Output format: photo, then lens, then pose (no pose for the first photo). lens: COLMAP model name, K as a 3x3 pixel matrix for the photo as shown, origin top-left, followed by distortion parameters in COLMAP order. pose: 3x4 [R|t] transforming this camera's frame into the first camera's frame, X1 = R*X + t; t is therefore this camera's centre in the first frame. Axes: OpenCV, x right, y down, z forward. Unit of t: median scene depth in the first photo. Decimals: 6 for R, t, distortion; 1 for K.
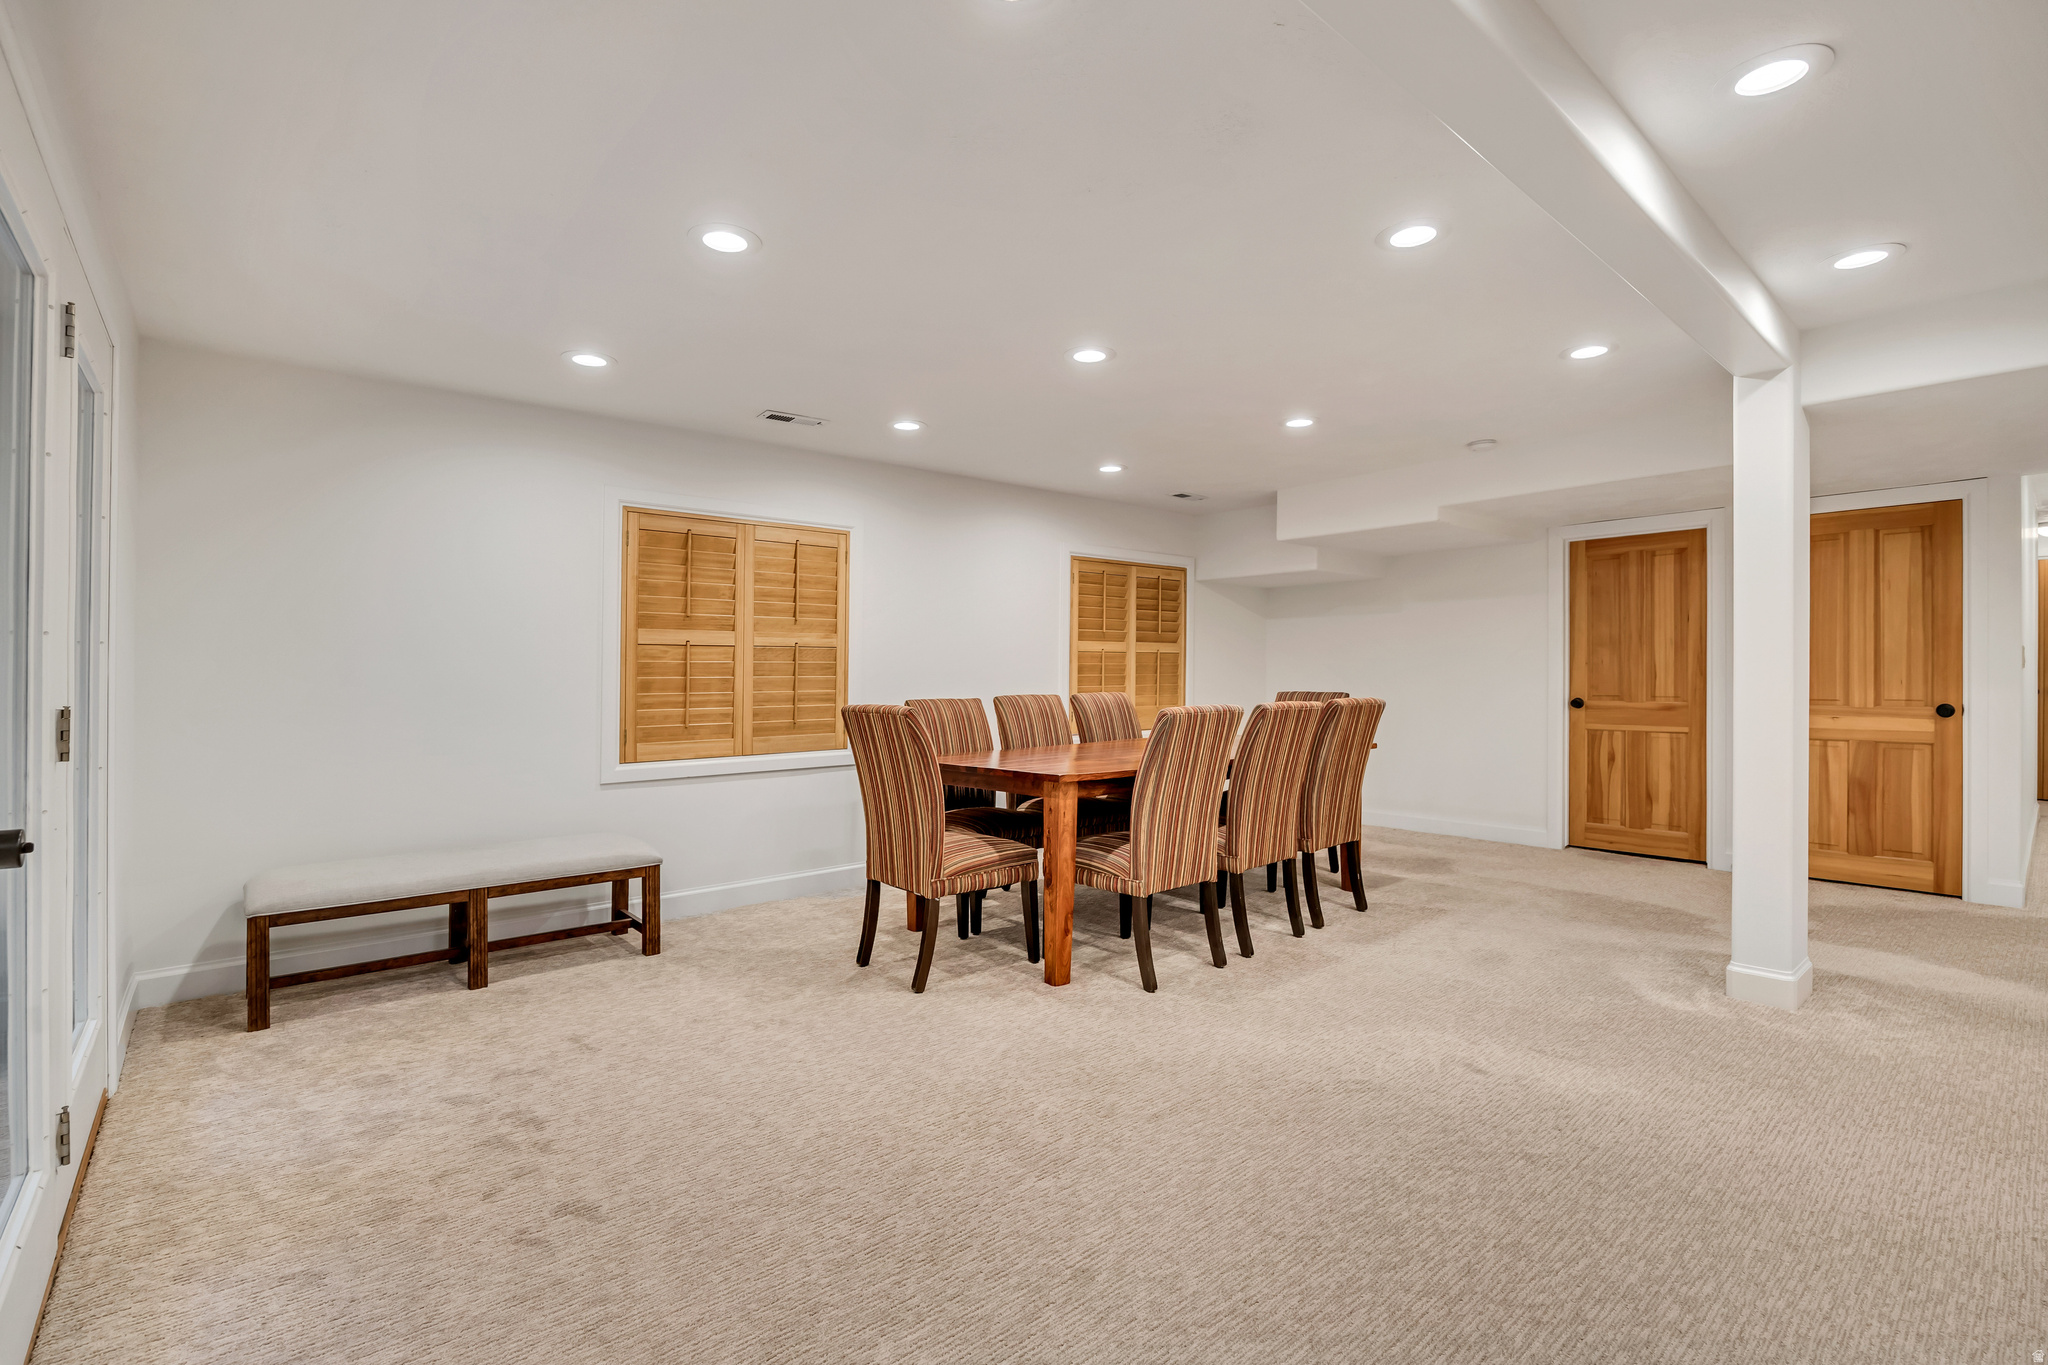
lens RADIAL K [[920.1, 0, 1036.1], [0, 920.1, 663.4], [0, 0, 1]] dist [-0.015998, 0.000340]
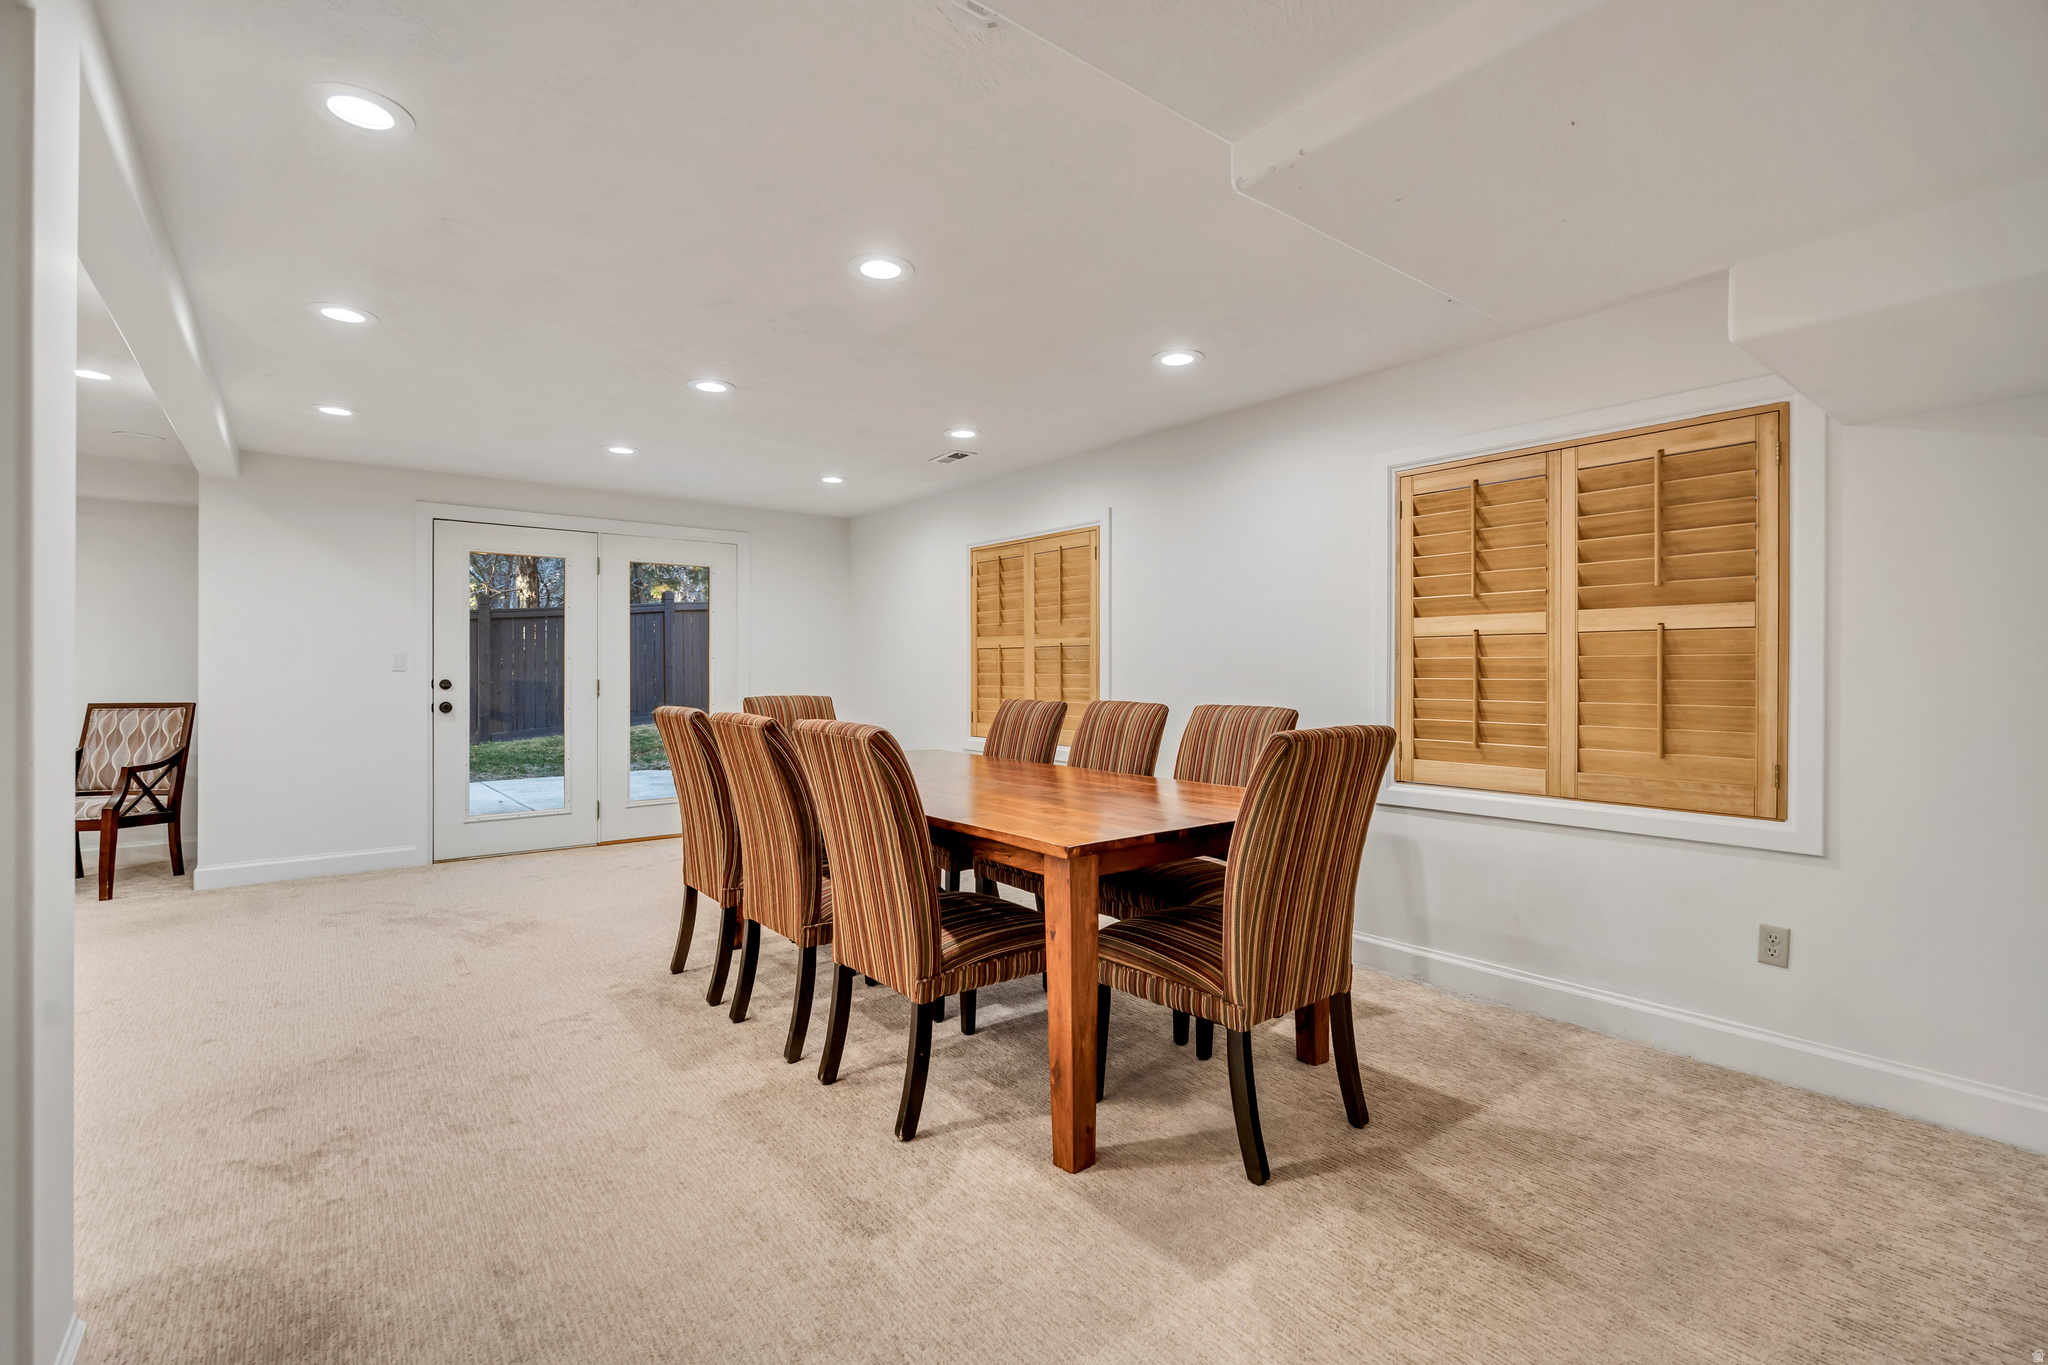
lens RADIAL K [[920.1, 0, 1013.5], [0, 920.1, 677.4], [0, 0, 1]] dist [-0.015998, 0.000340]
pose [[-0.070593, 0.012578, -0.997426, 0.837639], [0.007502, 0.999899, 0.012078, 0.004297], [0.997477, -0.006630, -0.070680, 1.059896]]
